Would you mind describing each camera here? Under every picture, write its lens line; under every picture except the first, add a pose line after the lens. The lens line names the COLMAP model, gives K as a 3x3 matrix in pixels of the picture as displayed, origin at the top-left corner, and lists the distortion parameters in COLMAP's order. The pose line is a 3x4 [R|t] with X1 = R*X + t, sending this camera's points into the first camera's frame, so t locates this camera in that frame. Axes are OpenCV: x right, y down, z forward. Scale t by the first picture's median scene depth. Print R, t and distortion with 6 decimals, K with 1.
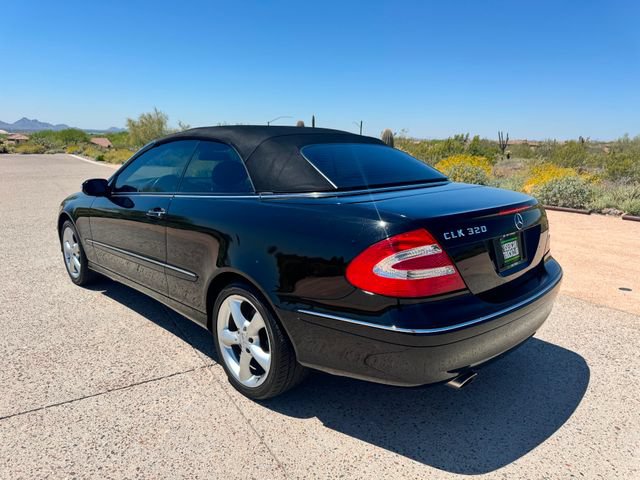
lens RADIAL K [[458.3, 0, 325.8], [0, 458.3, 239.4], [0, 0, 1]] dist [0.016733, -0.026701]
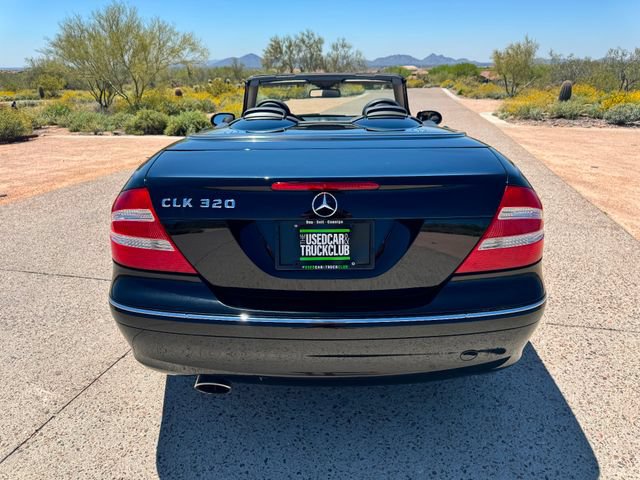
lens RADIAL K [[458.3, 0, 316.7], [0, 458.3, 238.8], [0, 0, 1]] dist [0.016733, -0.026701]
pose [[0.696470, 0.222406, -0.682250, 0.774740], [-0.128956, 0.974071, 0.185893, -0.099236], [0.705904, -0.041488, 0.707092, 0.477197]]
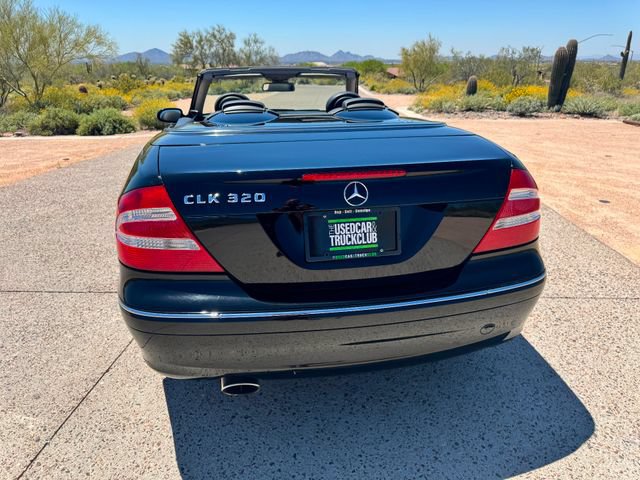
lens RADIAL K [[458.3, 0, 318.8], [0, 458.3, 237.0], [0, 0, 1]] dist [0.016733, -0.026701]
pose [[0.817988, 0.178019, -0.546997, 0.668143], [-0.099834, 0.980412, 0.169780, -0.075181], [0.566506, -0.084269, 0.819737, 0.382485]]
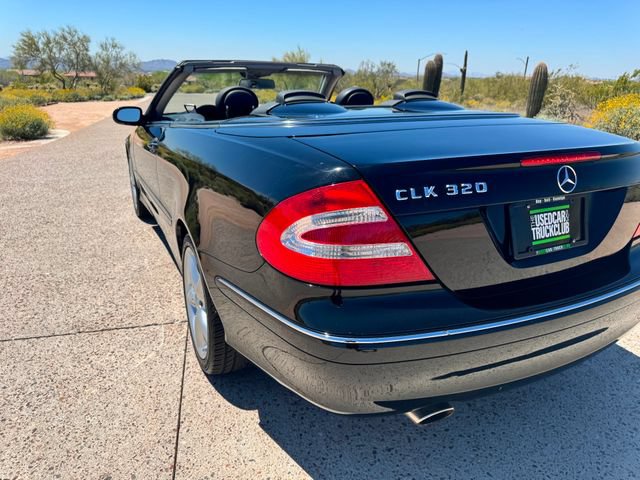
lens RADIAL K [[458.3, 0, 317.5], [0, 458.3, 242.2], [0, 0, 1]] dist [0.016733, -0.026701]
pose [[0.946357, 0.104997, -0.305588, 0.272193], [-0.065860, 0.988558, 0.135702, -0.015705], [0.316340, -0.108296, 0.942444, 0.292072]]
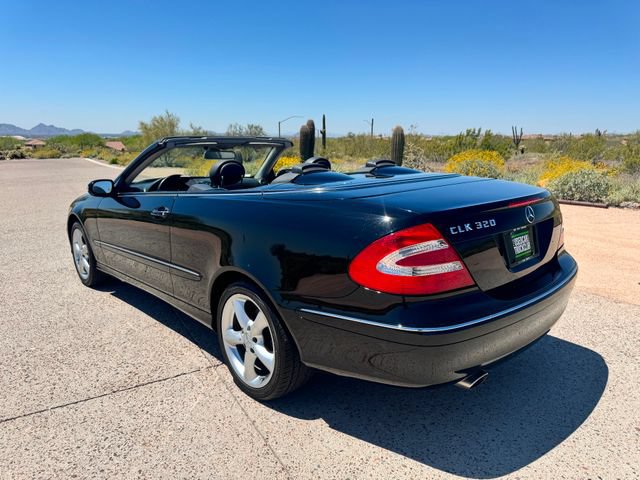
lens RADIAL K [[458.3, 0, 322.3], [0, 458.3, 240.8], [0, 0, 1]] dist [0.016733, -0.026701]
pose [[0.999283, -0.014274, -0.035074, 0.017950], [0.014450, 0.999884, 0.004764, 0.004527], [0.035002, -0.005268, 0.999373, 0.024528]]
